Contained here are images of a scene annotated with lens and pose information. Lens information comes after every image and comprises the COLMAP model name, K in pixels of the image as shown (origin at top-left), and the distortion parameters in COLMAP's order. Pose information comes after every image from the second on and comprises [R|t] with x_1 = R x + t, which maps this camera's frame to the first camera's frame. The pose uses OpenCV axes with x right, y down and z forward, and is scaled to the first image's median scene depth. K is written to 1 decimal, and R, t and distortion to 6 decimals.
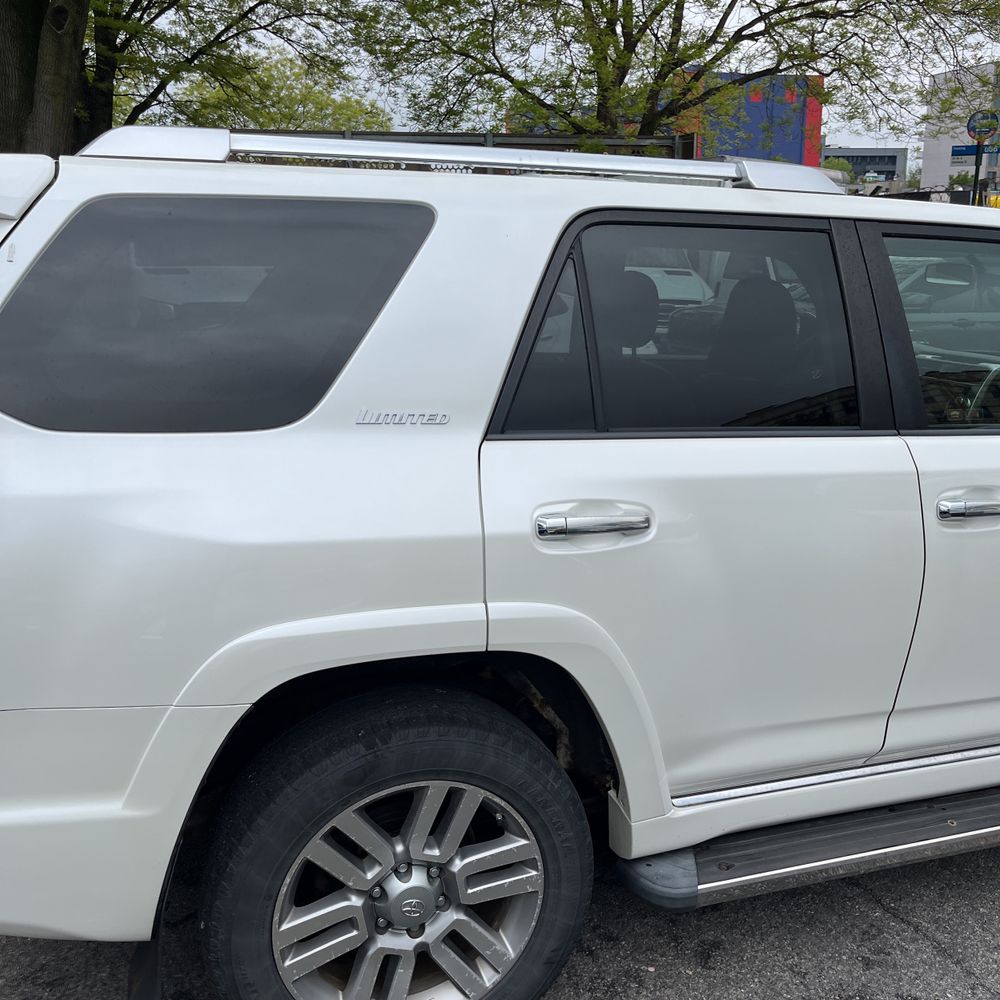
lens RADIAL K [[1011.5, 0, 490.4], [0, 1011.5, 505.3], [0, 0, 1]] dist [0.021186, 0.000000]
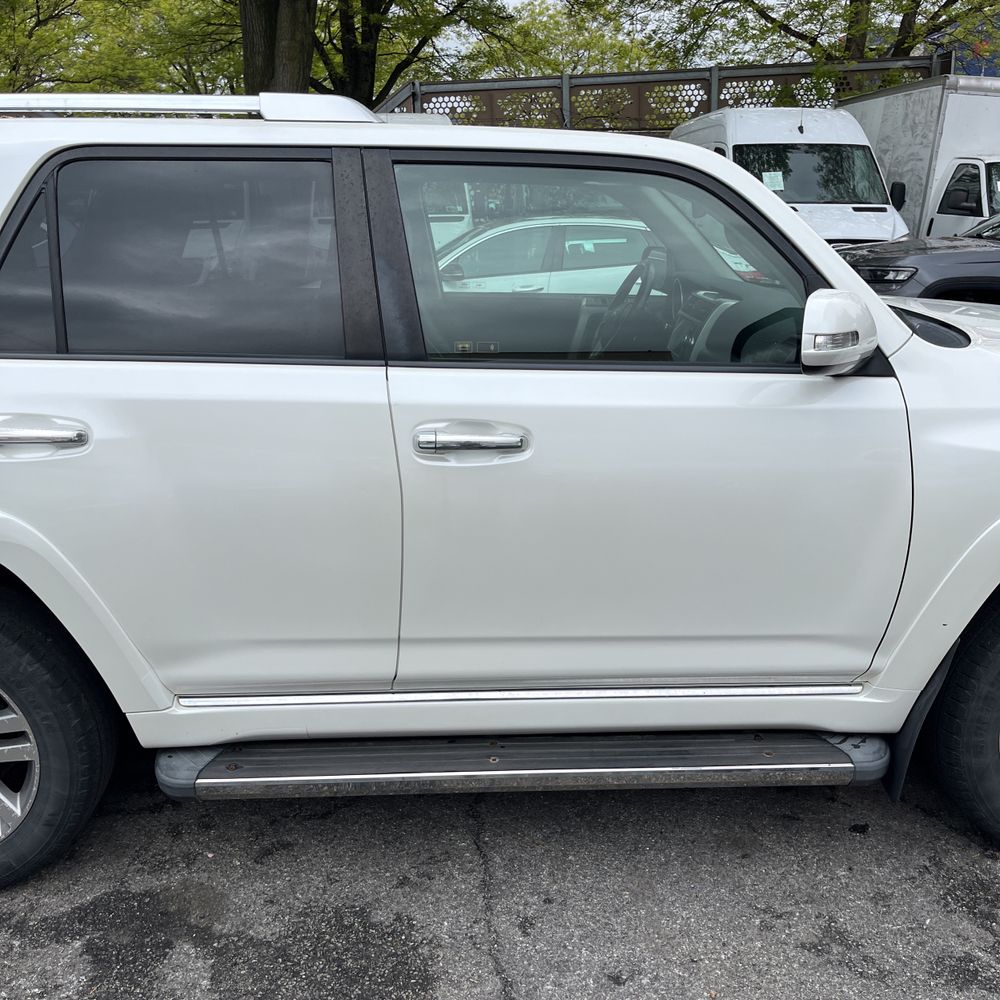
lens RADIAL K [[1011.5, 0, 496.3], [0, 1011.5, 508.3], [0, 0, 1]] dist [0.021186, 0.000000]
pose [[0.955653, 0.058883, -0.288549, 0.806323], [-0.044054, 0.997366, 0.057627, 0.009670], [0.291182, -0.042359, 0.955729, 0.069953]]
